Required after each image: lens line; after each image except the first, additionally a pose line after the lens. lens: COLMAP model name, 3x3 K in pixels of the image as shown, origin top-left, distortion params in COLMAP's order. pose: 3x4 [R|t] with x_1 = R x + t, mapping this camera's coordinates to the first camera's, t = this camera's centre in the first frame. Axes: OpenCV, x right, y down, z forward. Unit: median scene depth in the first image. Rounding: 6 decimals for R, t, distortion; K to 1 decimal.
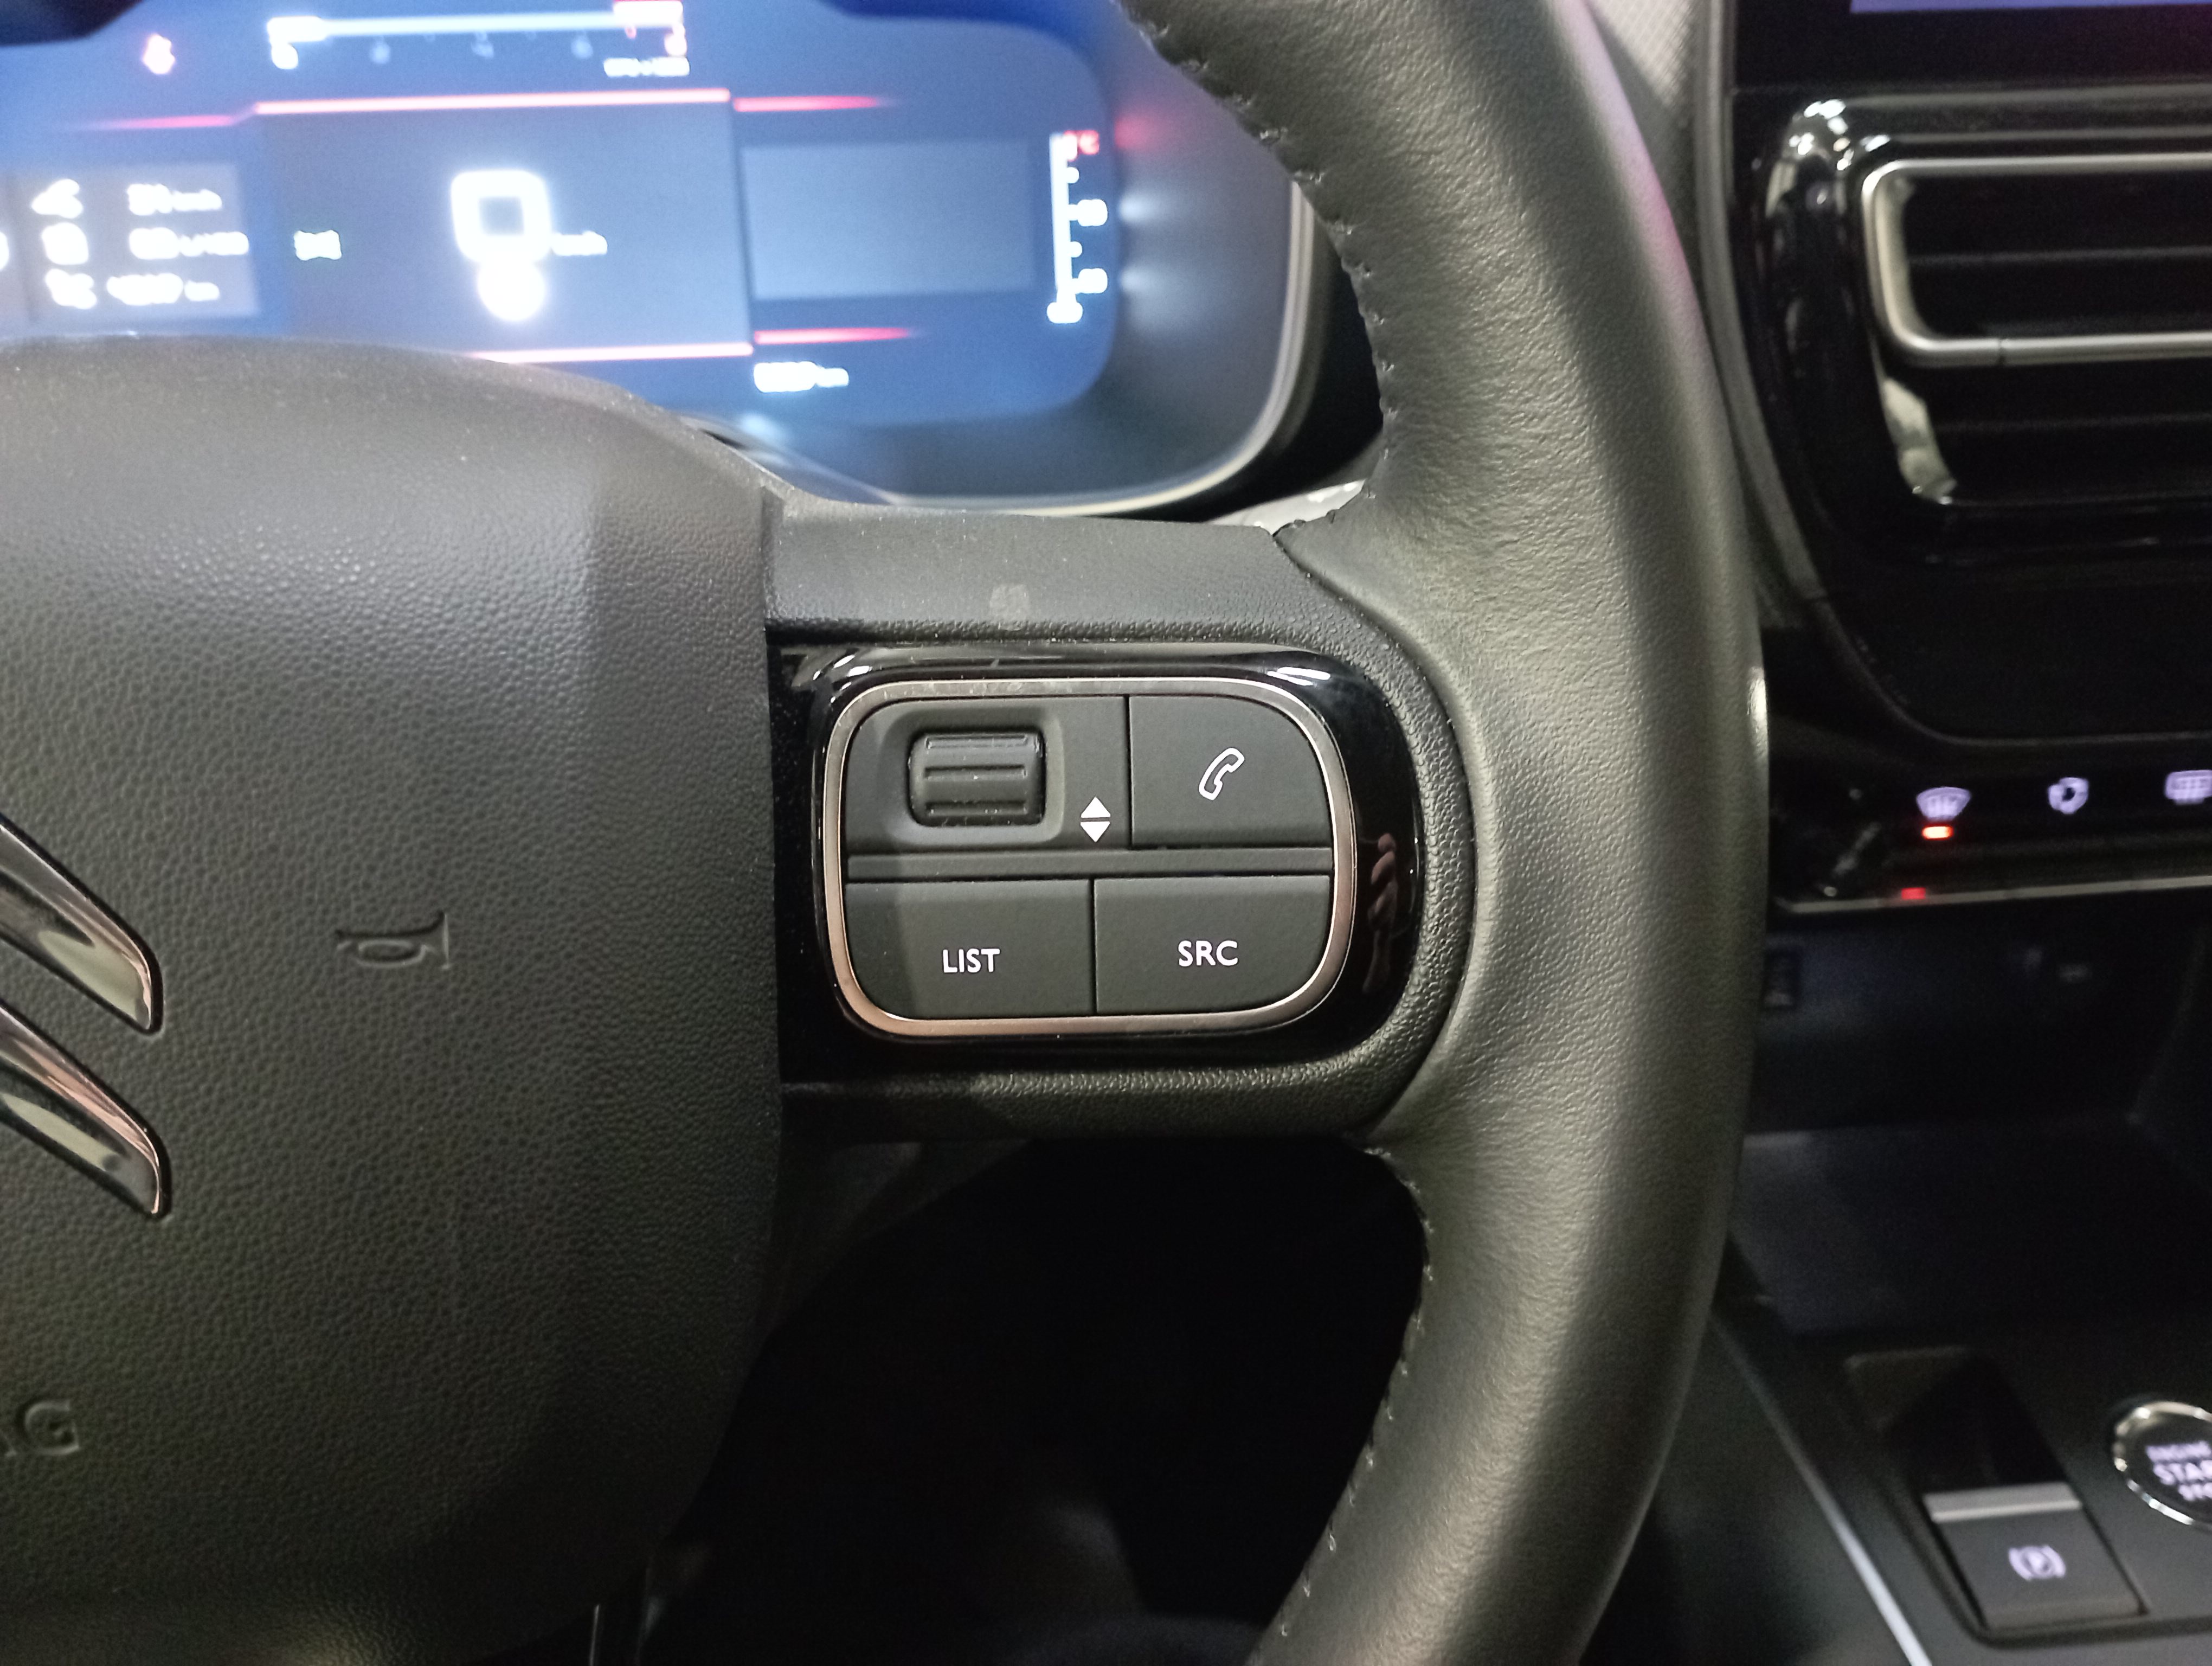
lens RADIAL K [[1870.4, 0, 1089.5], [0, 1870.4, 823.0], [0, 0, 1]] dist [0.079234, -0.101289]
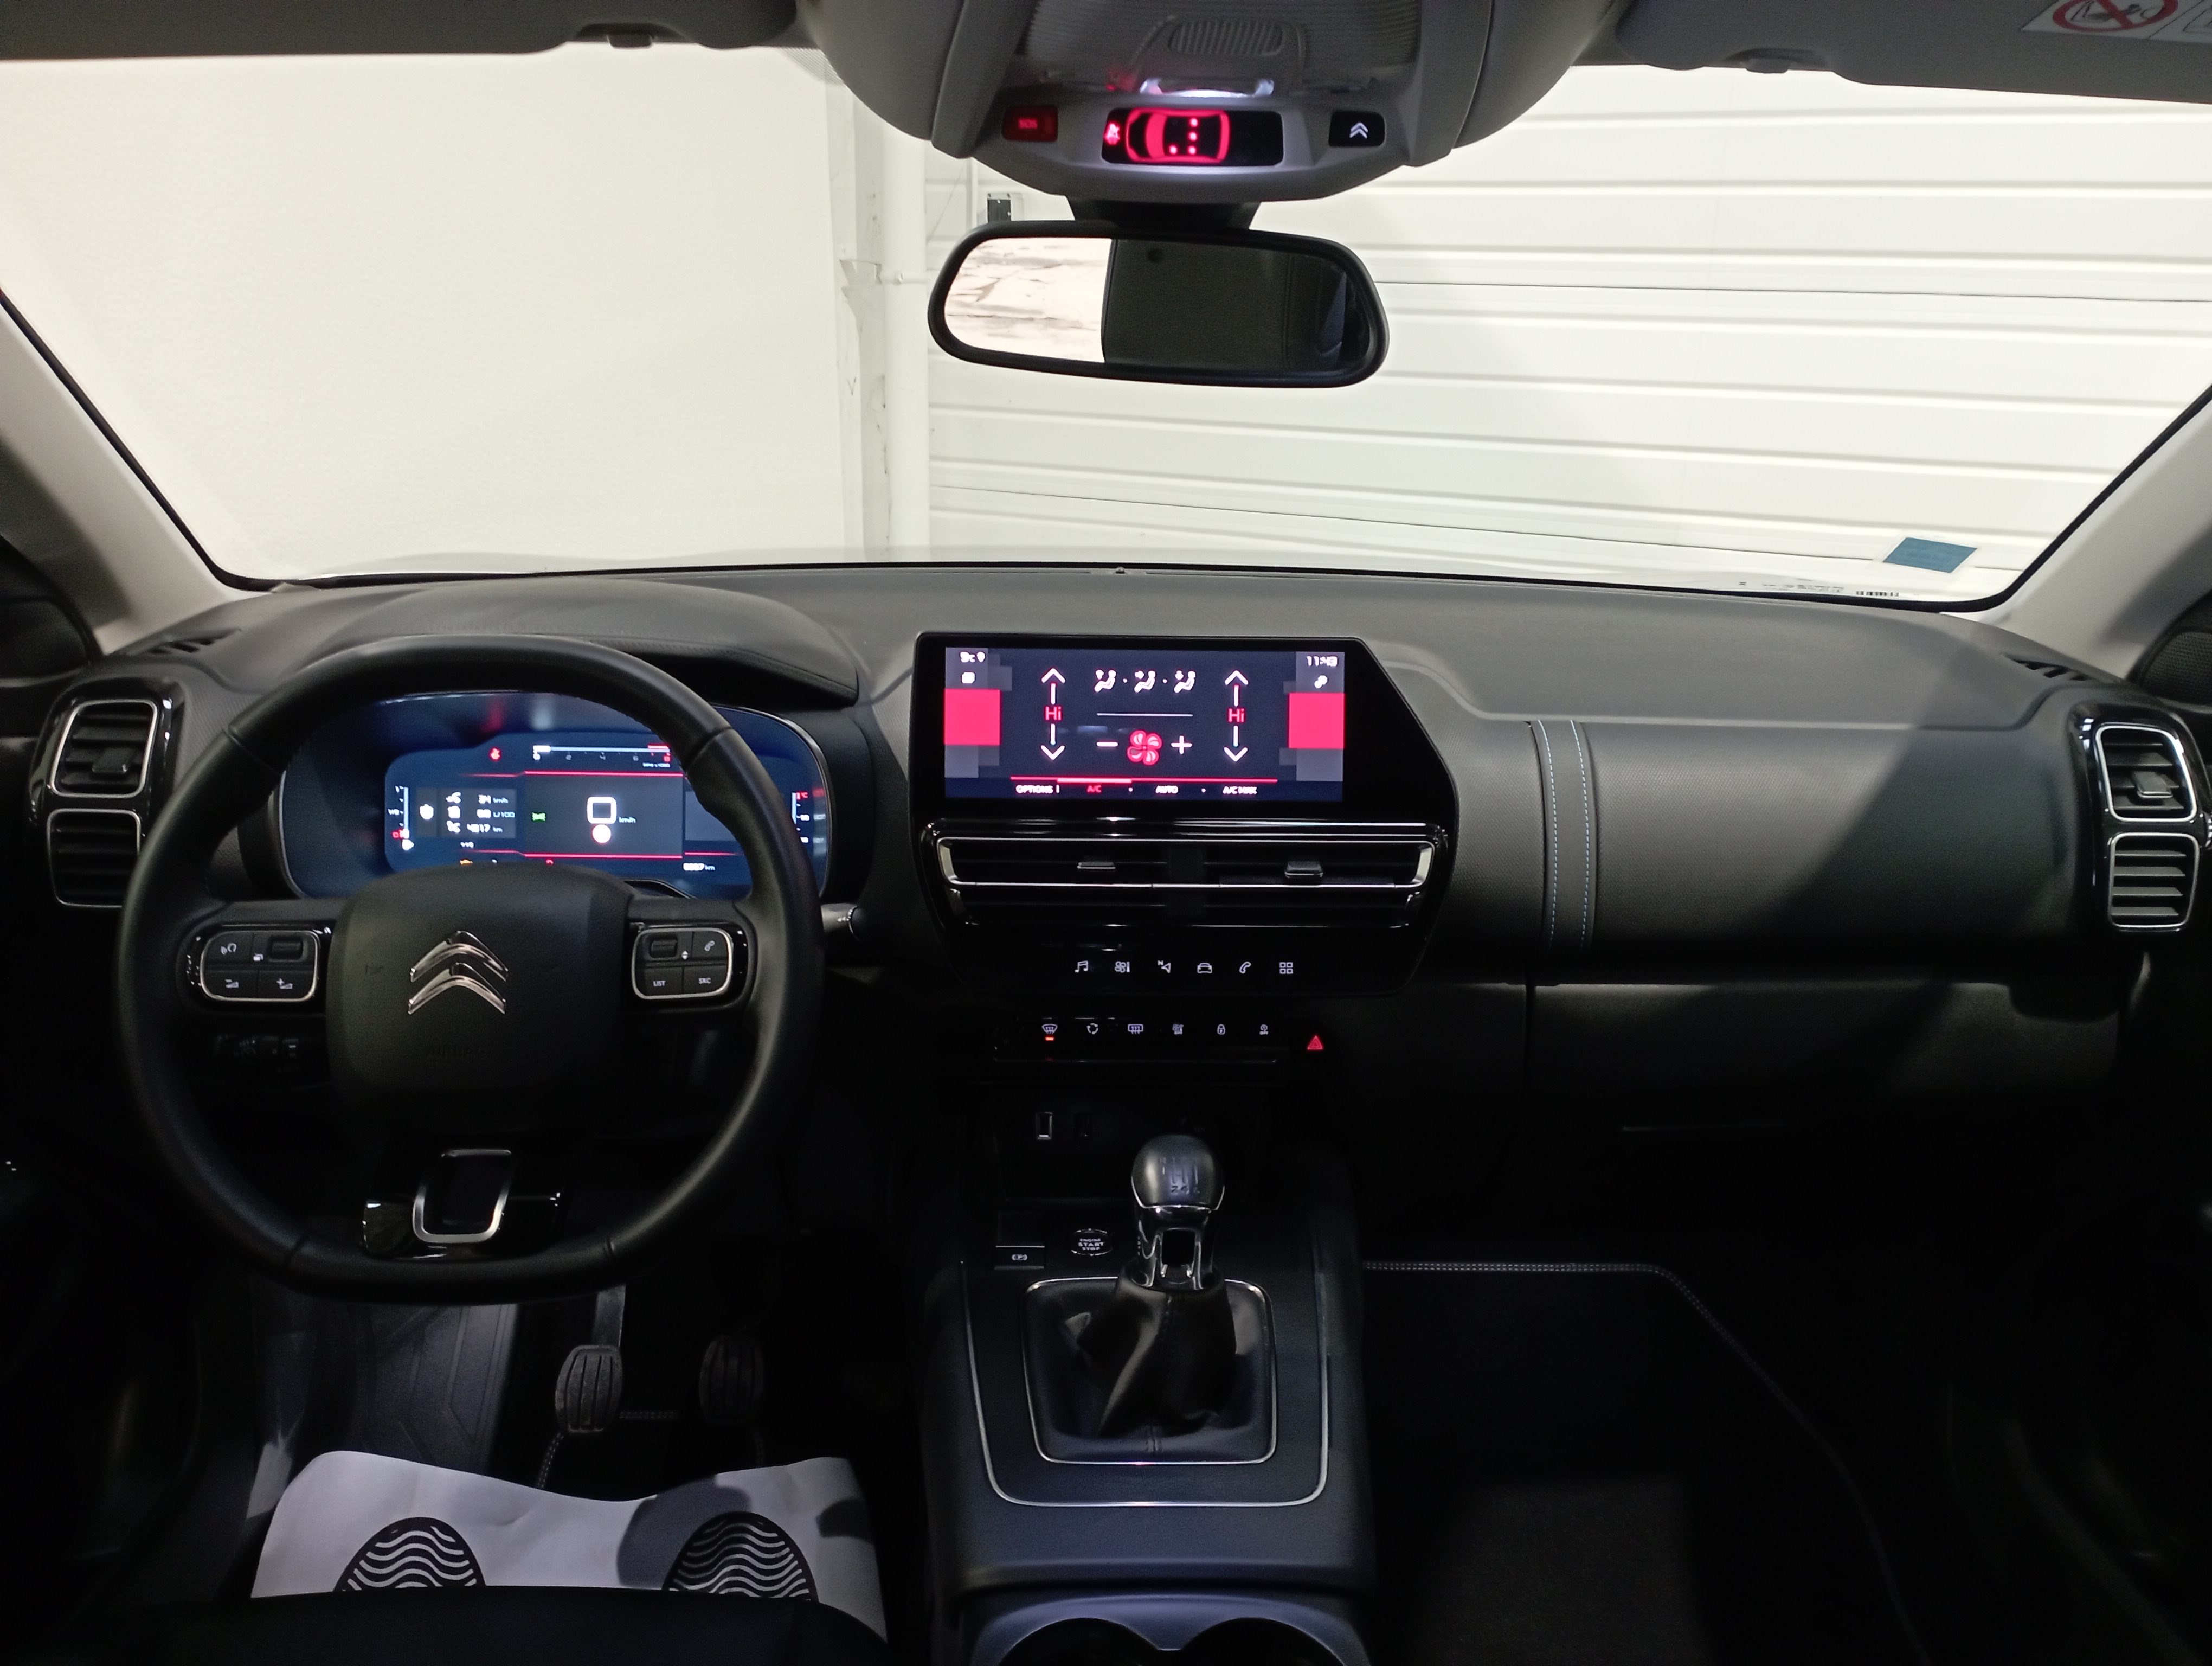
lens RADIAL K [[1846.0, 0, 1104.6], [0, 1846.0, 823.1], [0, 0, 1]] dist [0.103509, -0.132223]
pose [[0.997162, 0.054358, -0.052084, 0.631428], [-0.065830, 0.965237, -0.252951, 0.384968], [0.036524, 0.255662, 0.966076, -1.786581]]
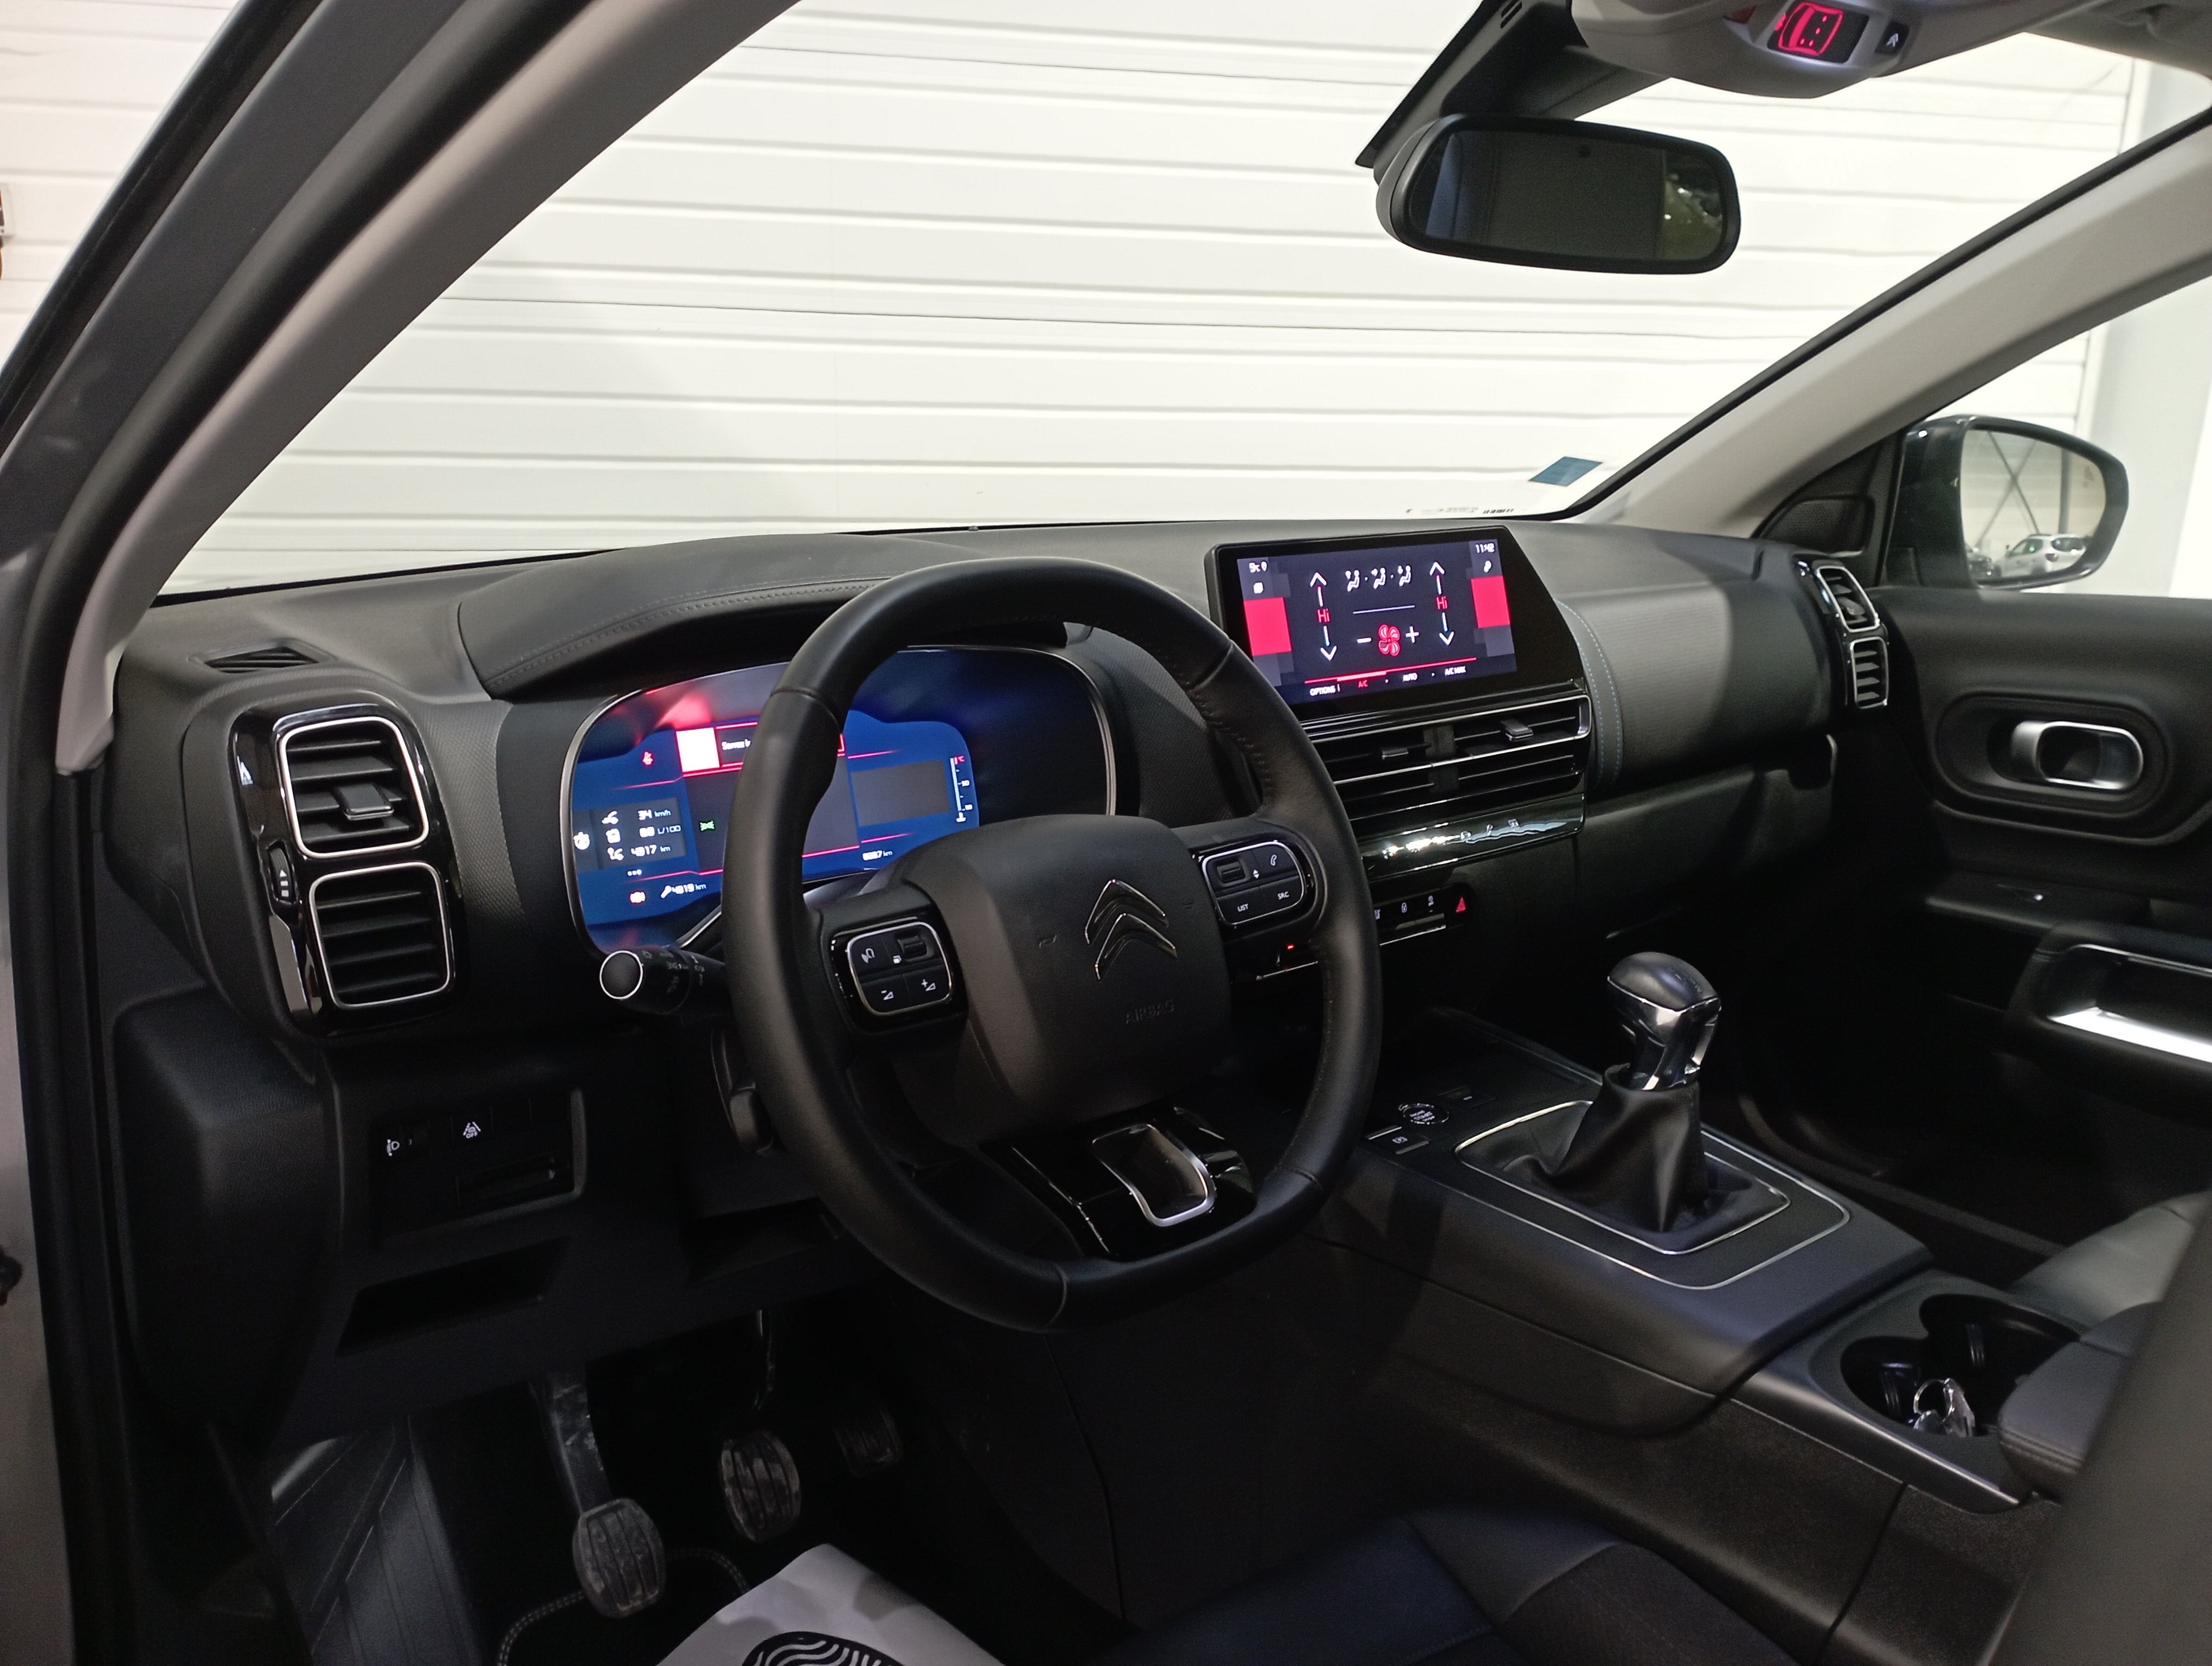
lens RADIAL K [[1846.0, 0, 1112.8], [0, 1846.0, 817.0], [0, 0, 1]] dist [0.103509, -0.132223]
pose [[0.823026, -0.104177, 0.558368, -1.335855], [0.269793, 0.936765, -0.222895, 0.370841], [-0.499840, 0.334092, 0.799089, -1.214410]]
